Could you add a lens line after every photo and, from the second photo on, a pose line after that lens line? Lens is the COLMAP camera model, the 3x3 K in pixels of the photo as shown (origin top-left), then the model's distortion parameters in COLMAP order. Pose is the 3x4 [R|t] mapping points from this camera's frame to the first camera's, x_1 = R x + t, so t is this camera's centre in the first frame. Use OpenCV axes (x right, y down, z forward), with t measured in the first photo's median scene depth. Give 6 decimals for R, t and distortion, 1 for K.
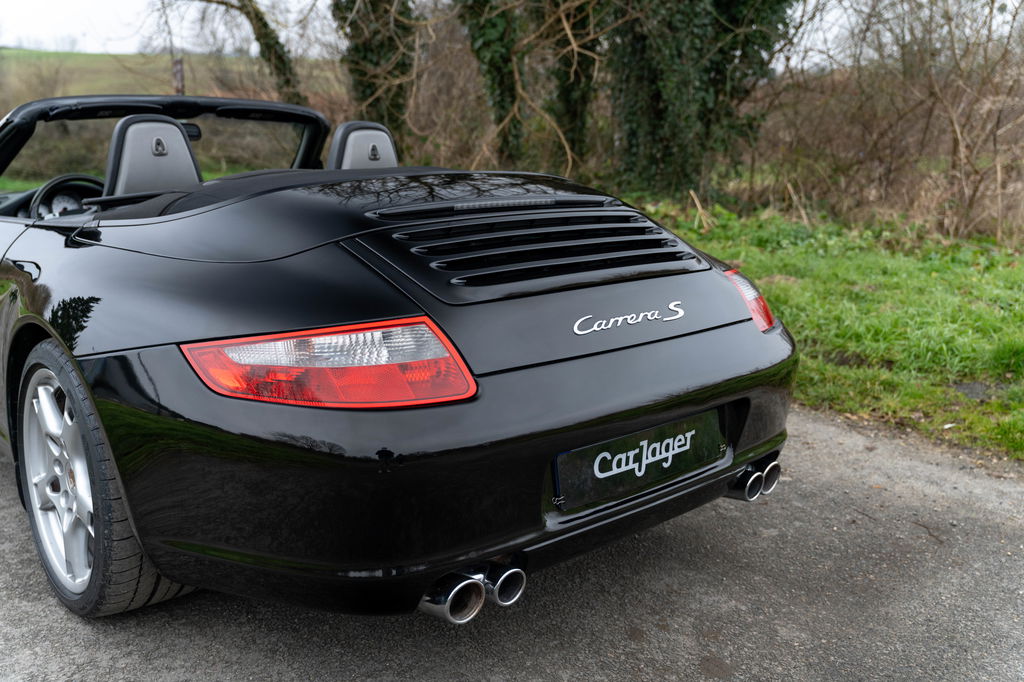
lens RADIAL K [[904.7, 0, 516.2], [0, 904.7, 335.8], [0, 0, 1]] dist [0.005195, 0.000716]
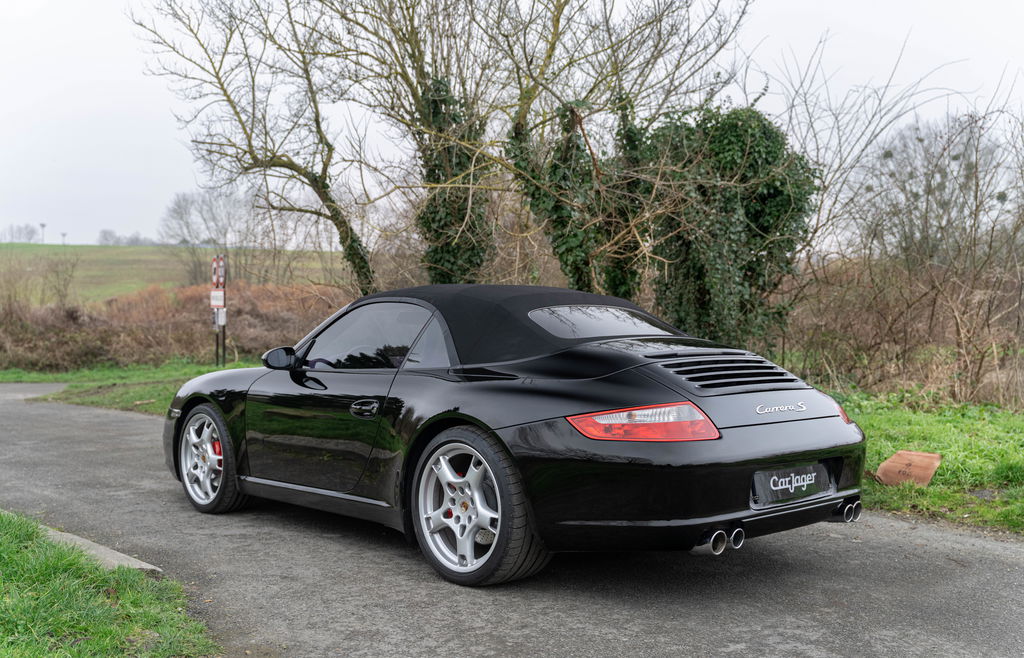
lens RADIAL K [[1057.5, 0, 512.4], [0, 1057.5, 330.4], [0, 0, 1]] dist [0.073401, 0.000000]
pose [[0.999277, -0.005351, 0.037650, -0.164708], [0.013330, 0.976525, -0.214990, 0.092972], [-0.035616, 0.215336, 0.975890, -0.377556]]
